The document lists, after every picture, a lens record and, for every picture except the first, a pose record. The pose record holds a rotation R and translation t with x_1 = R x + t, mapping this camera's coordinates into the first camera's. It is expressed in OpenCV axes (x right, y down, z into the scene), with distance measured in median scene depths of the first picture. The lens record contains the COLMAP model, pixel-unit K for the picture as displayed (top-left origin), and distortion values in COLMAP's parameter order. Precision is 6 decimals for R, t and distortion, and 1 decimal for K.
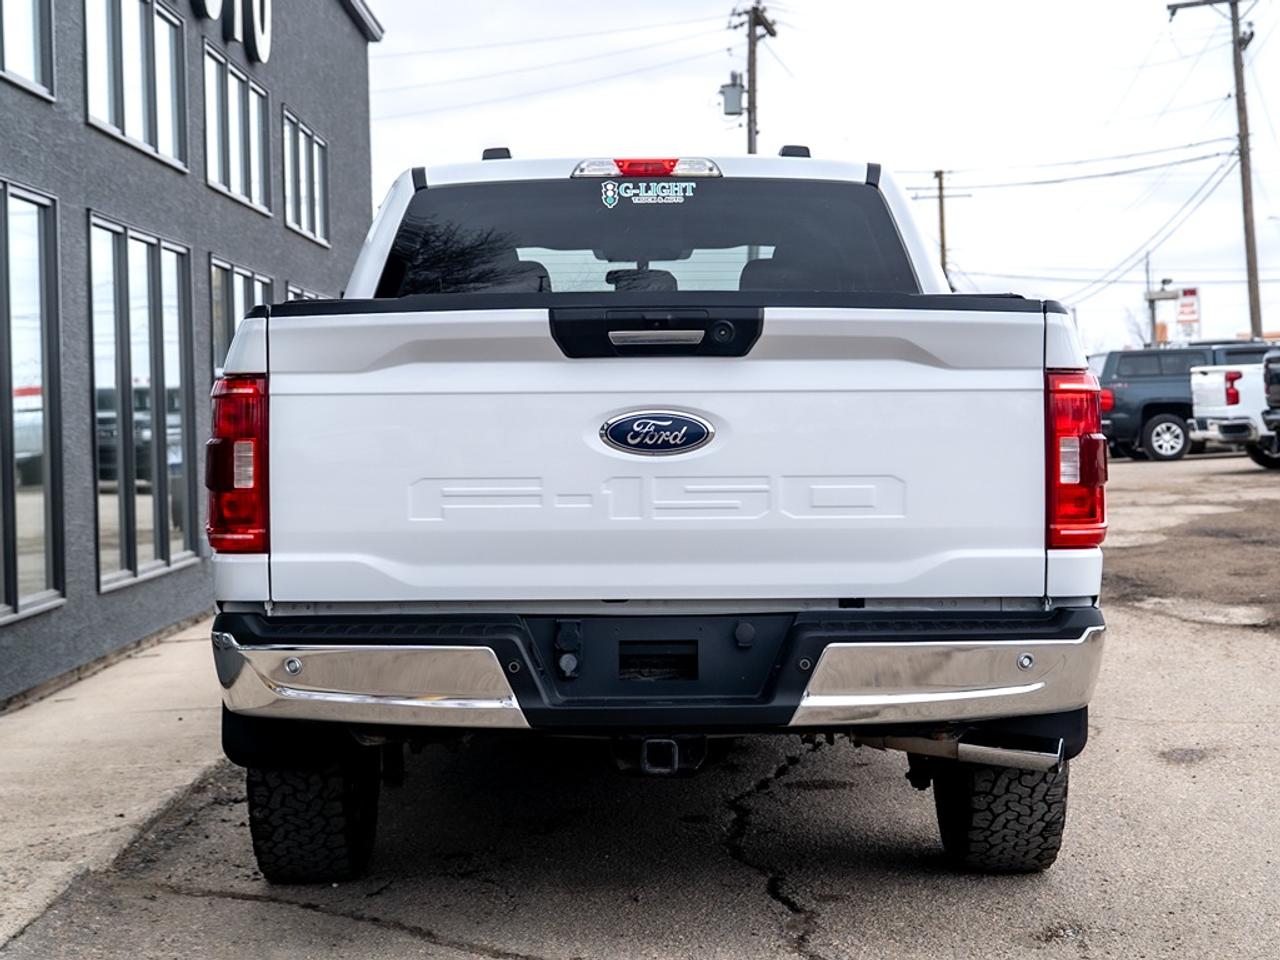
lens RADIAL K [[2211.3, 0, 640.0], [0, 2211.3, 480.0], [0, 0, 1]] dist [0.014630, 0.109075]
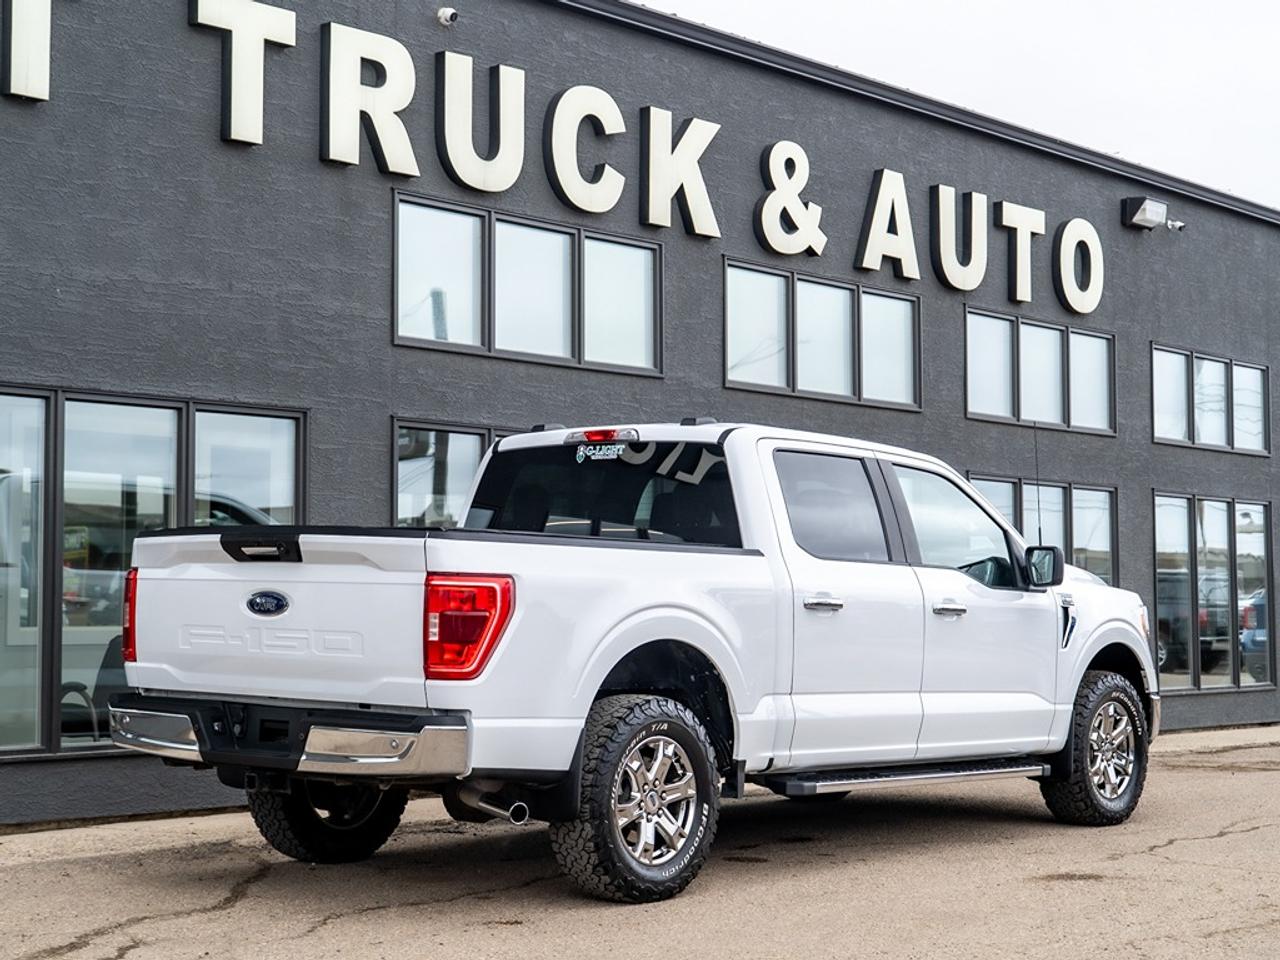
lens RADIAL K [[2211.3, 0, 640.0], [0, 2211.3, 480.0], [0, 0, 1]] dist [0.014630, 0.109075]
pose [[0.756205, -0.011998, -0.654225, 1.409742], [-0.043695, 0.996674, -0.068785, -0.010925], [0.652875, 0.080602, 0.753165, -0.169735]]
